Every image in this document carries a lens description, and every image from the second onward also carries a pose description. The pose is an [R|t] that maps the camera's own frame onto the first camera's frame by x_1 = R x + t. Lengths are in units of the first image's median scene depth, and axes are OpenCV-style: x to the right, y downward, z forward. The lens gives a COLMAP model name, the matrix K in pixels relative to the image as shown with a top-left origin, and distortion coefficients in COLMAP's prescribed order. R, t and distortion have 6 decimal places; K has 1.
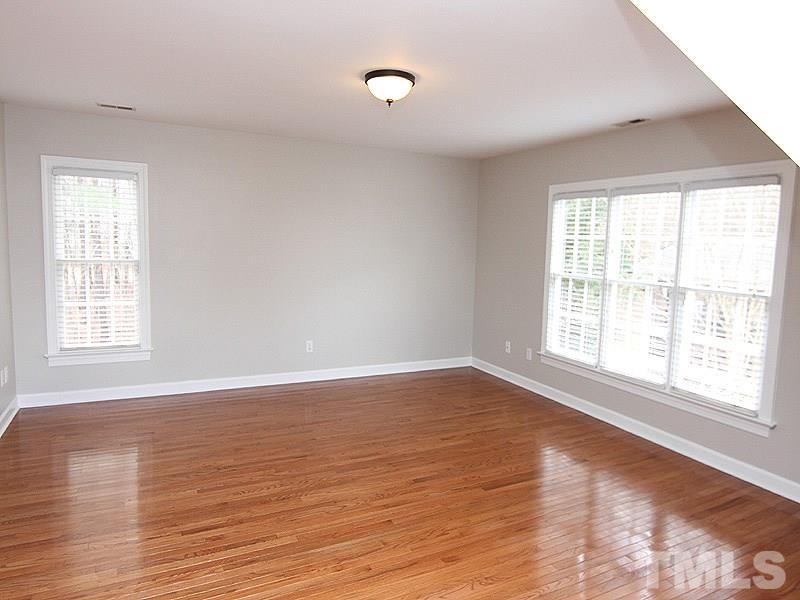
lens RADIAL K [[510.8, 0, 400.0], [0, 510.8, 300.0], [0, 0, 1]] dist [-0.014707, 0.000220]
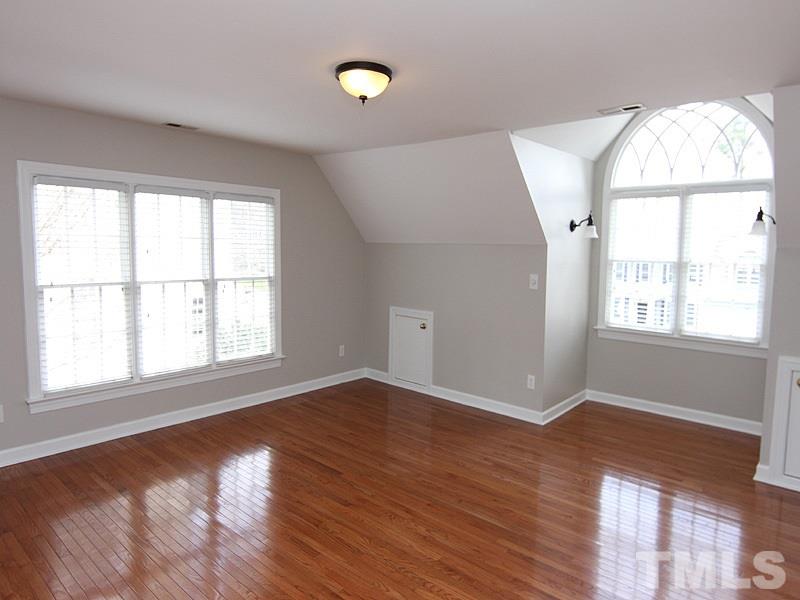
lens RADIAL K [[510.8, 0, 400.0], [0, 510.8, 300.0], [0, 0, 1]] dist [-0.014707, 0.000220]
pose [[-0.374748, -0.136124, 0.917079, -0.814317], [0.077141, 0.981155, 0.177158, -0.176414], [-0.923912, 0.137134, -0.357185, 1.187183]]
